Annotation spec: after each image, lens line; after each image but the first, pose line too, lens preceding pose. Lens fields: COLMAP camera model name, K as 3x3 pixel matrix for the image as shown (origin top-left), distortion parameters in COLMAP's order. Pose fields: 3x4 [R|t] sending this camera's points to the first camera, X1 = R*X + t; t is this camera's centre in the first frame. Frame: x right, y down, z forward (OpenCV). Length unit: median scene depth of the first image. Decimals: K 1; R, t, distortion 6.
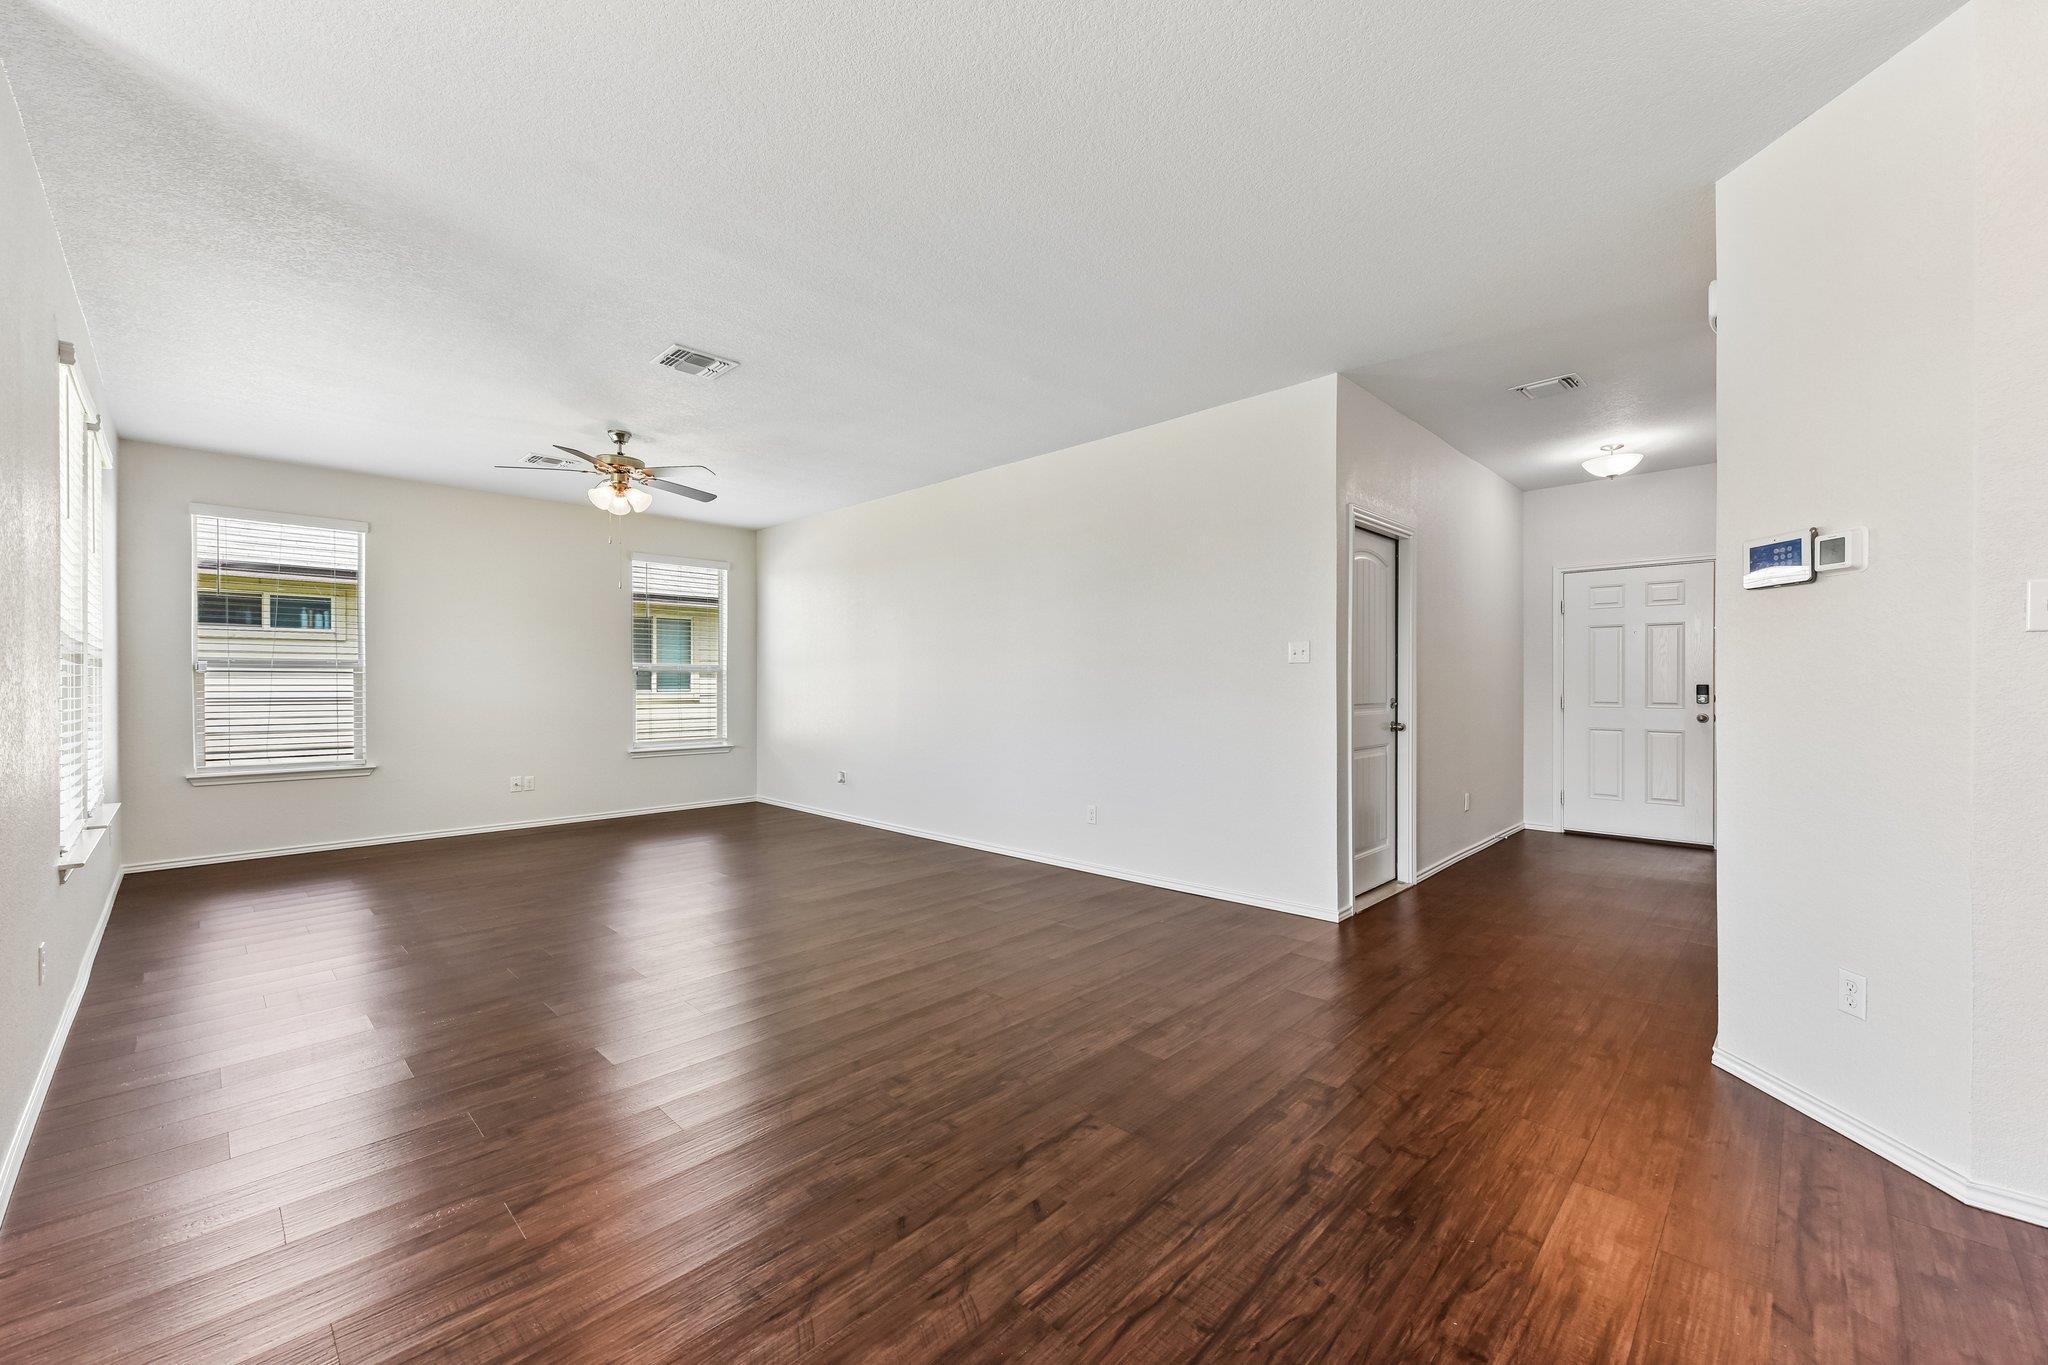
lens RADIAL K [[841.4, 0, 1014.8], [0, 841.4, 678.1], [0, 0, 1]] dist [0.002295, -0.001105]
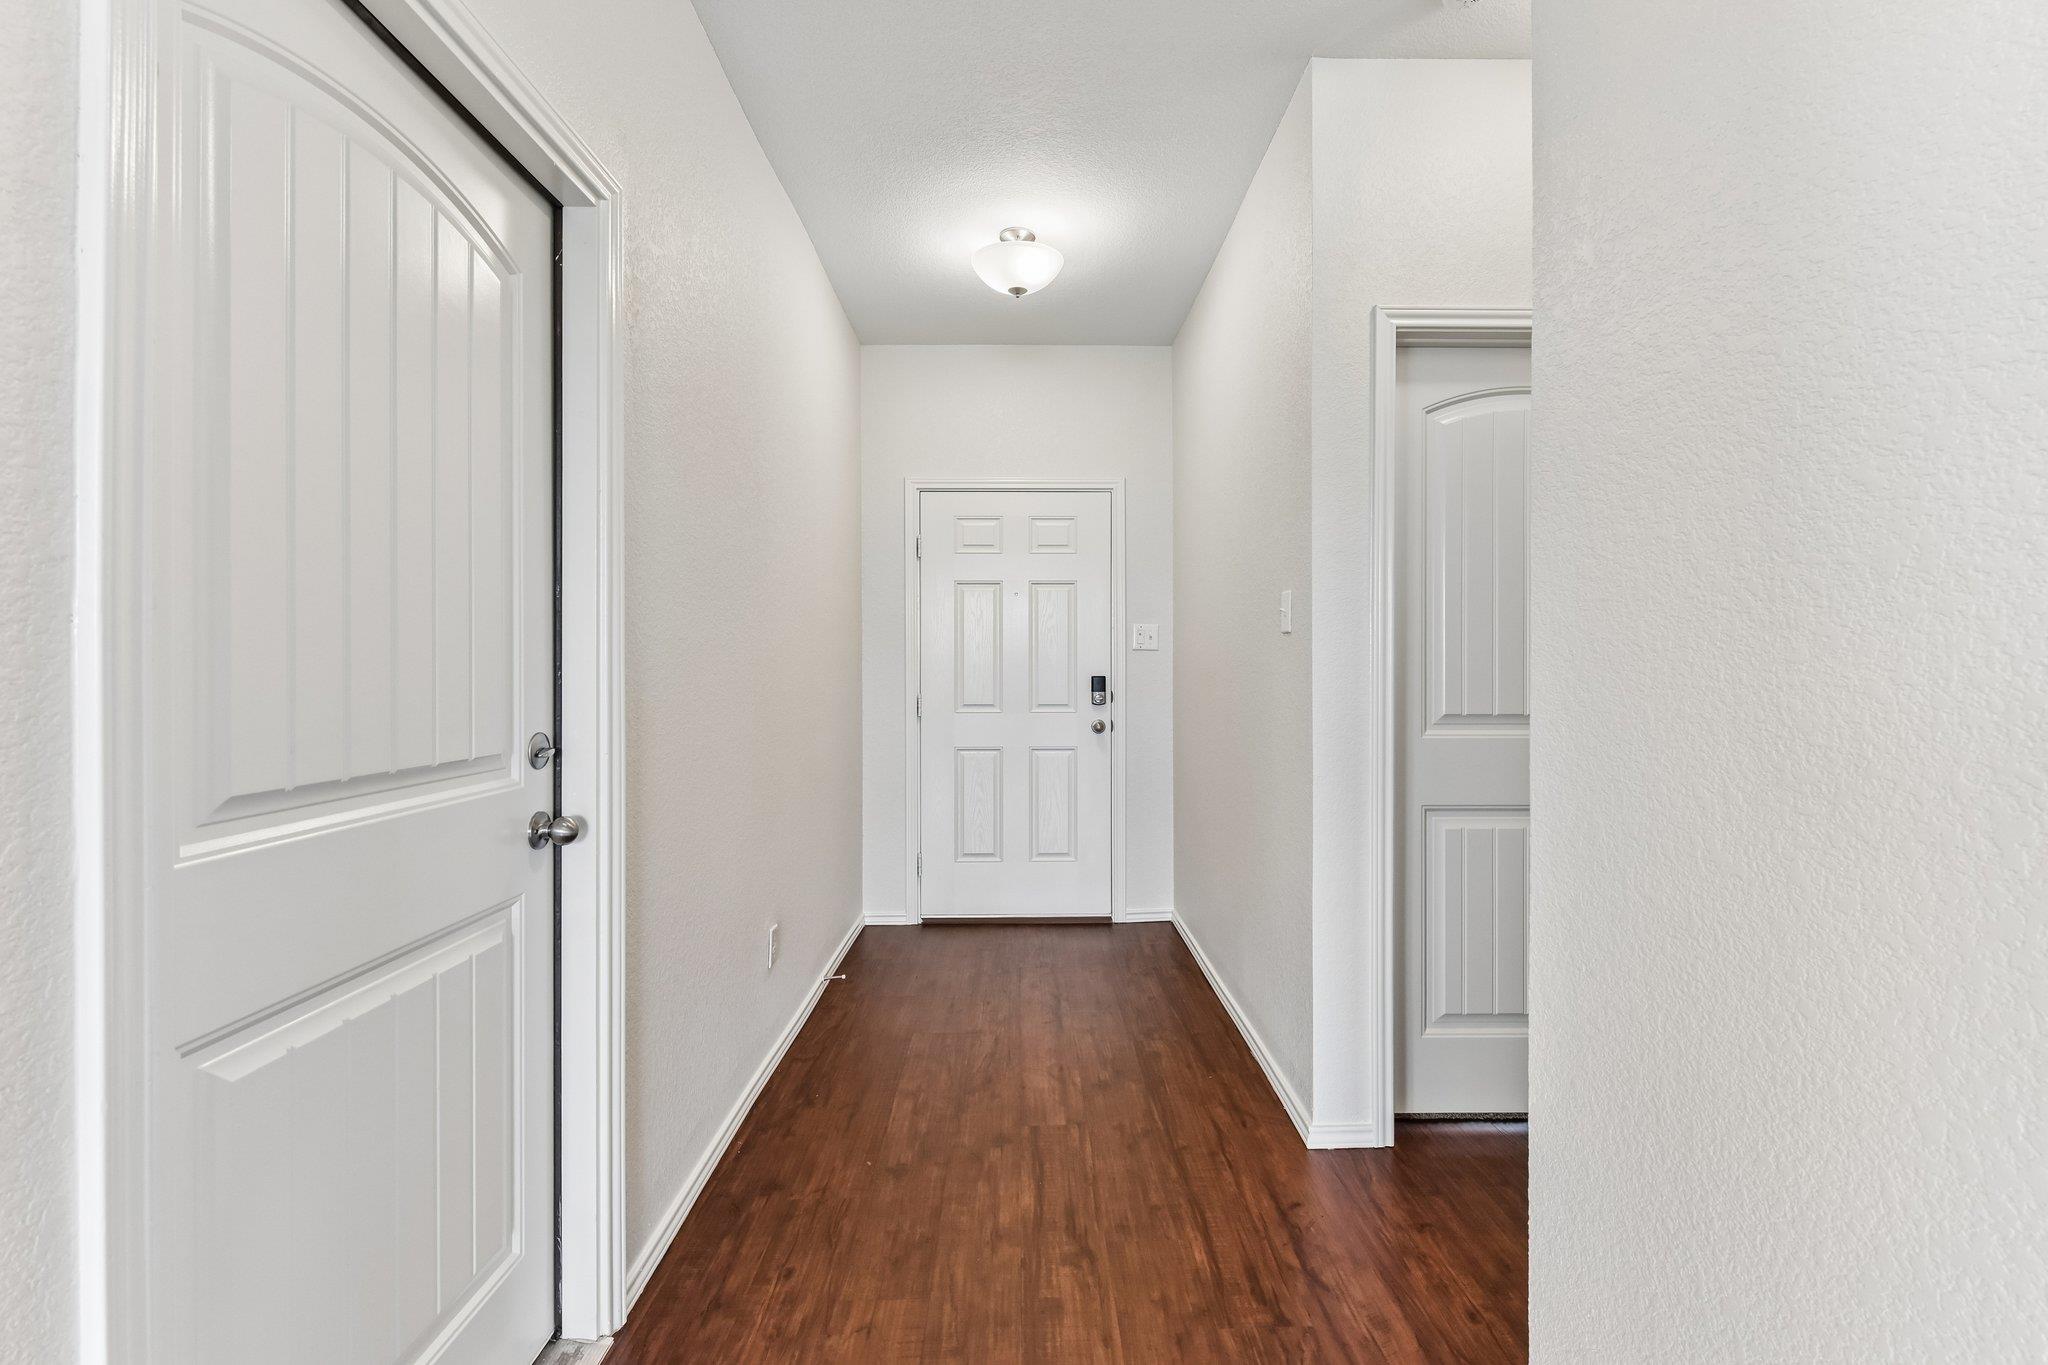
lens RADIAL K [[837.7, 0, 1022.6], [0, 837.7, 673.3], [0, 0, 1]] dist [-0.007811, -0.000263]
pose [[0.707850, -0.007810, 0.706320, 0.308052], [0.007877, 0.999964, 0.003163, 0.003042], [-0.706319, 0.003325, 0.707886, 0.573339]]
